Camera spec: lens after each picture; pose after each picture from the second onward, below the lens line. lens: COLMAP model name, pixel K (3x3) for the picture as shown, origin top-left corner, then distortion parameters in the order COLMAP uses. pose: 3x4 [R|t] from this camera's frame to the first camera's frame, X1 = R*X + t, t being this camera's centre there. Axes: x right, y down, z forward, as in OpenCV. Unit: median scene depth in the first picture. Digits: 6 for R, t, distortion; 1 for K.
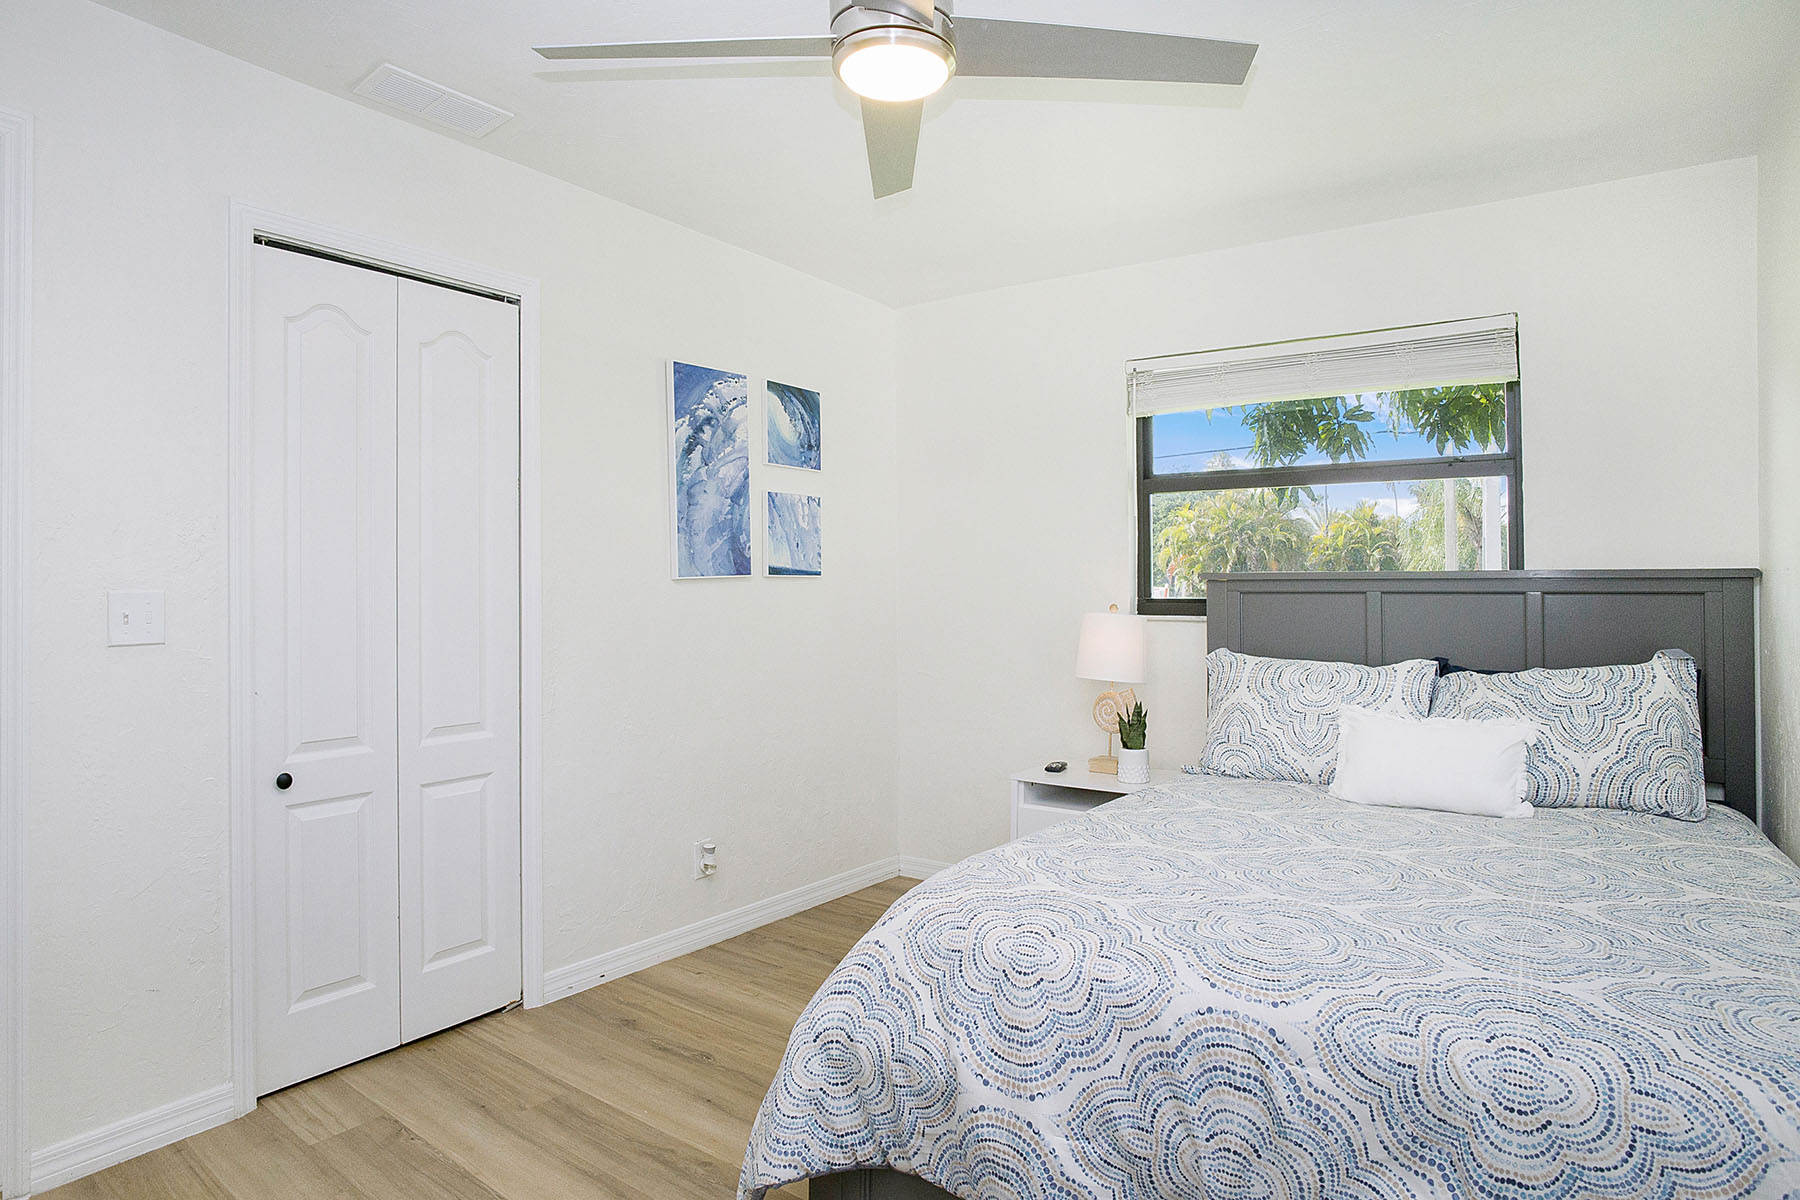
lens RADIAL K [[981.3, 0, 875.7], [0, 981.3, 579.4], [0, 0, 1]] dist [-0.085879, 0.000430]
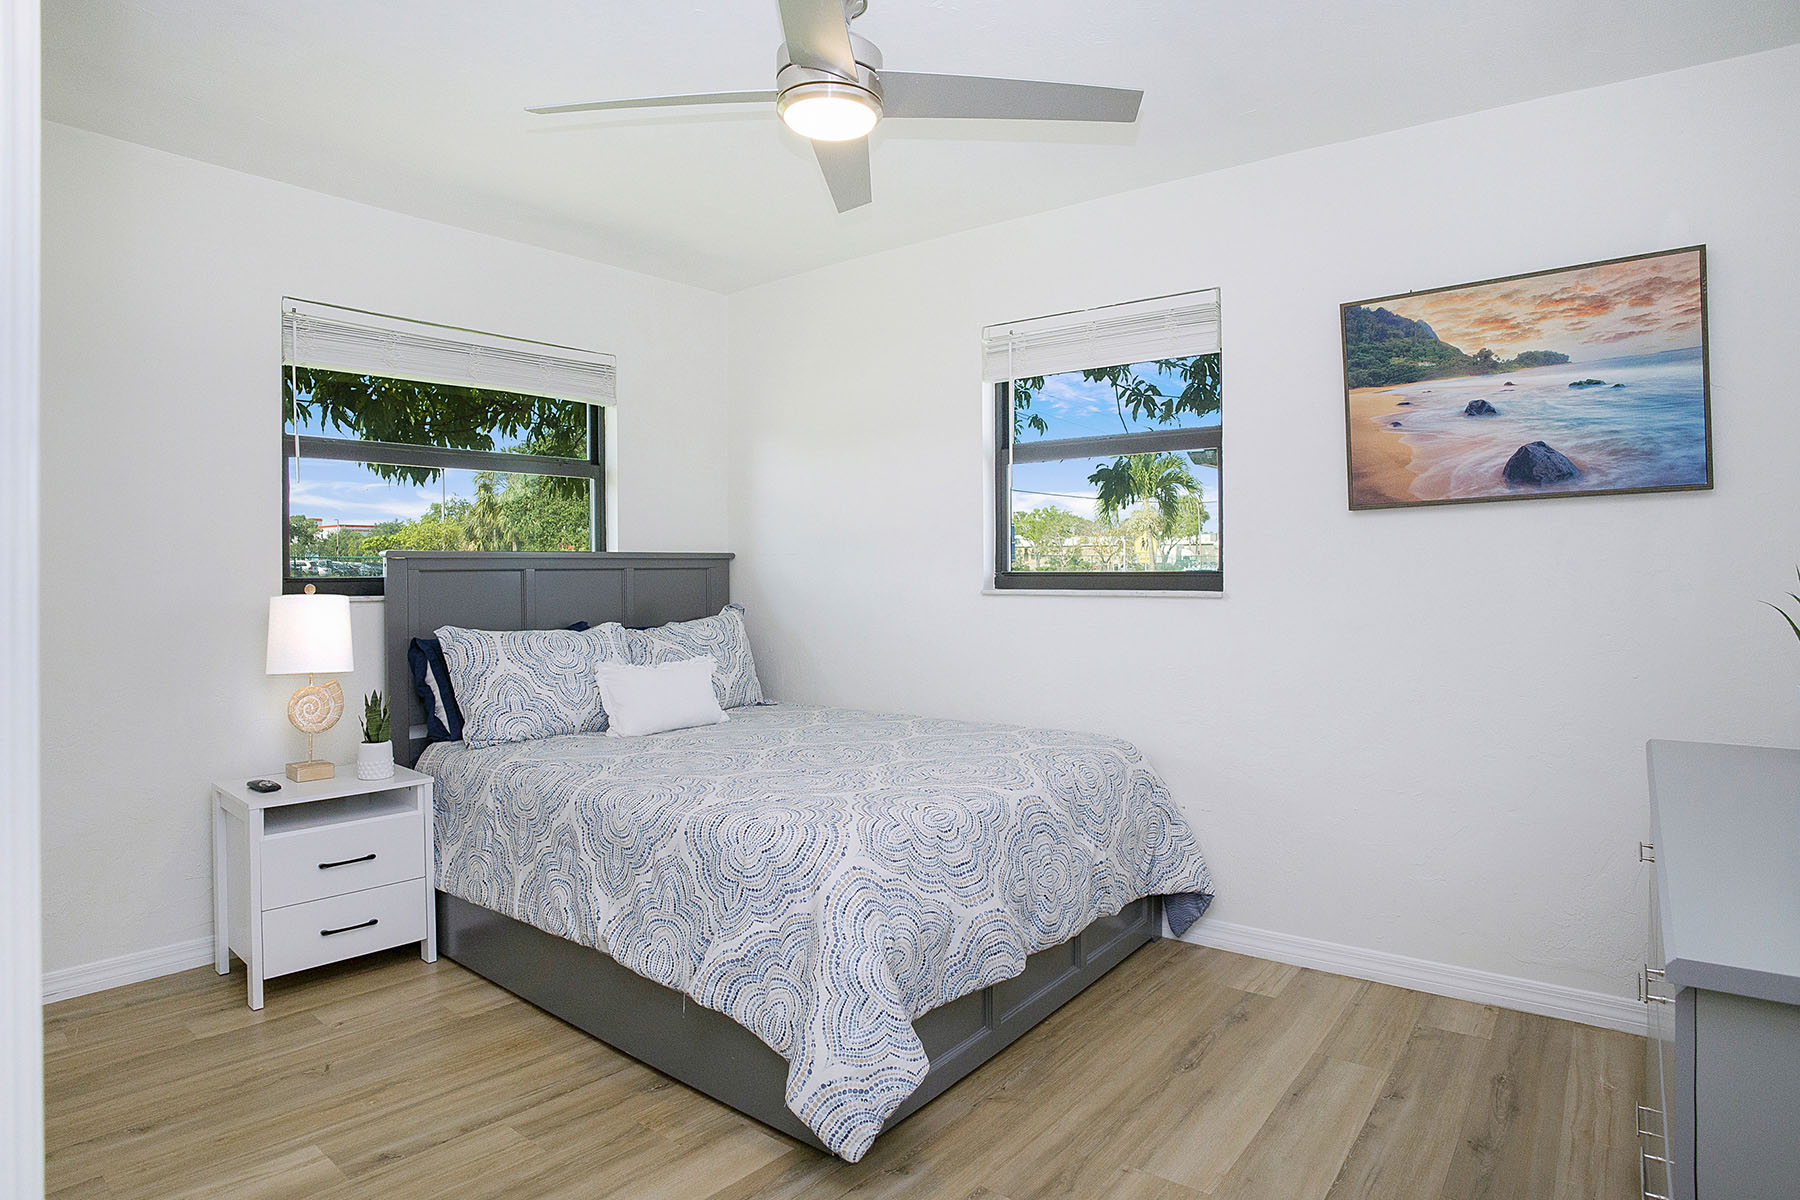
lens RADIAL K [[992.9, 0, 942.0], [0, 992.9, 591.4], [0, 0, 1]] dist [-0.086492, 0.000555]
pose [[0.018891, -0.028165, 0.999425, -0.825167], [-0.011885, 0.999526, 0.028393, 0.001021], [-0.999751, -0.012414, 0.018547, 0.607590]]
